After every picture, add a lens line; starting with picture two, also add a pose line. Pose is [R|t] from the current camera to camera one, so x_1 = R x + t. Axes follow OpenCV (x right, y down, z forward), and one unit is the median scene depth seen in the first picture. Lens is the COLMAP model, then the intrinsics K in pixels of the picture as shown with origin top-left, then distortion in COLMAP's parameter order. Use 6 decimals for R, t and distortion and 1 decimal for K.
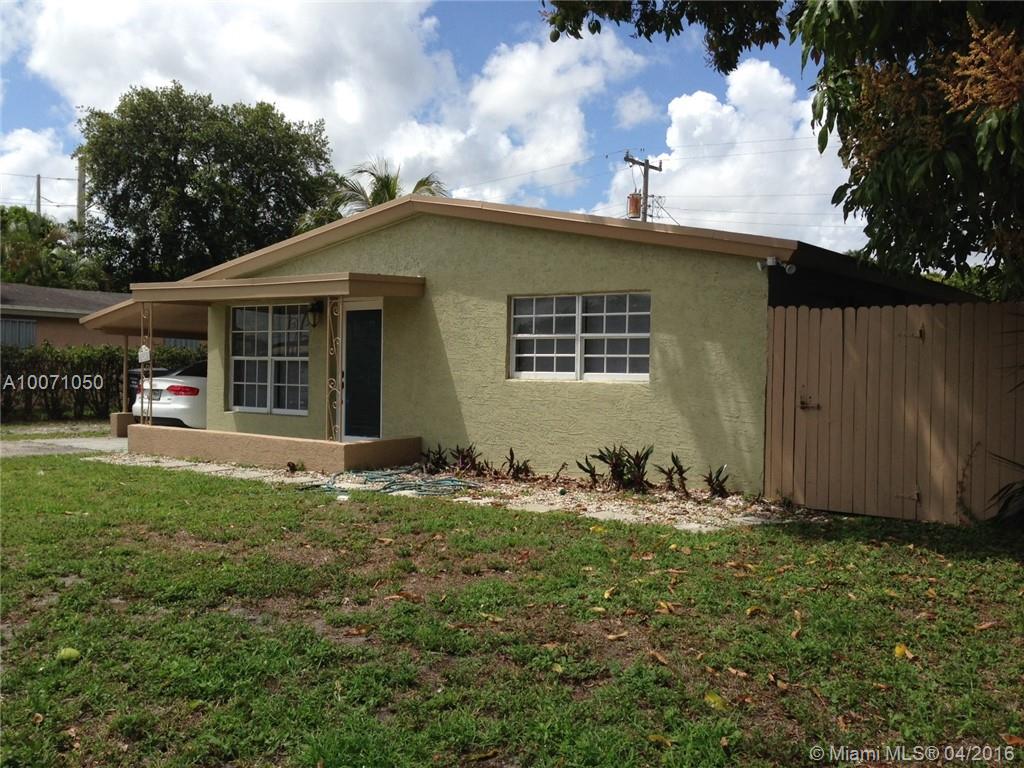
lens RADIAL K [[941.8, 0, 512.0], [0, 941.8, 384.0], [0, 0, 1]] dist [0.046787, -0.077202]
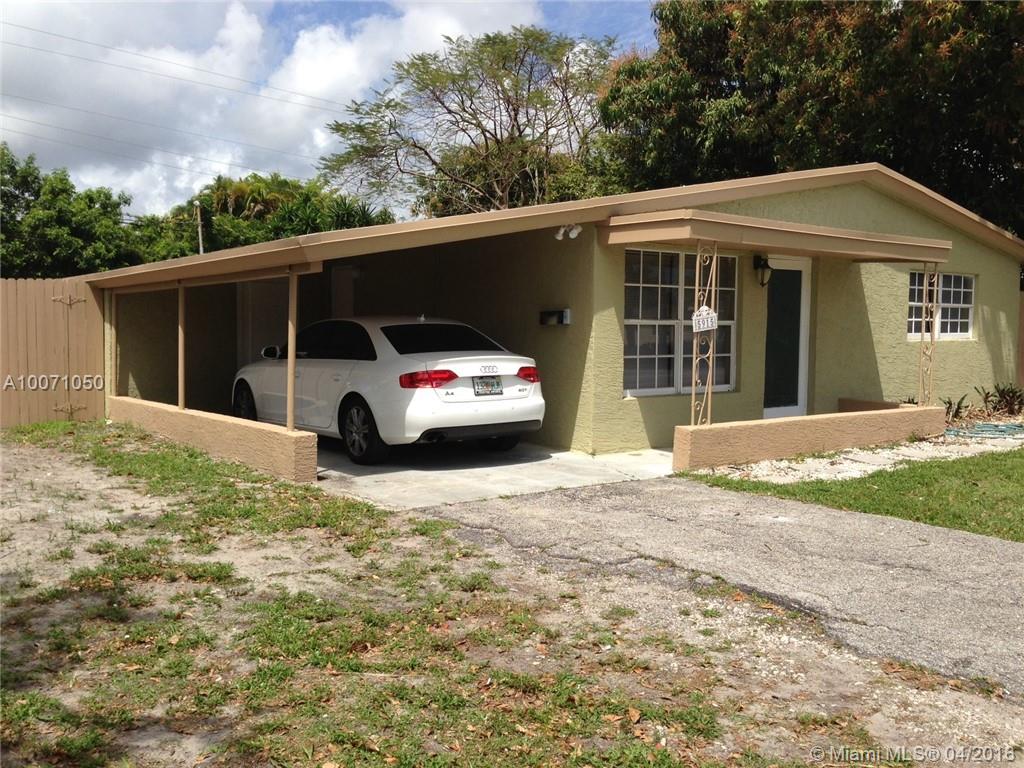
lens RADIAL K [[941.8, 0, 512.0], [0, 941.8, 384.0], [0, 0, 1]] dist [0.046787, -0.077202]
pose [[0.265354, -0.075032, 0.961227, -1.226386], [0.013939, 0.997162, 0.073989, -0.042747], [-0.964050, -0.006234, 0.265647, 1.103440]]
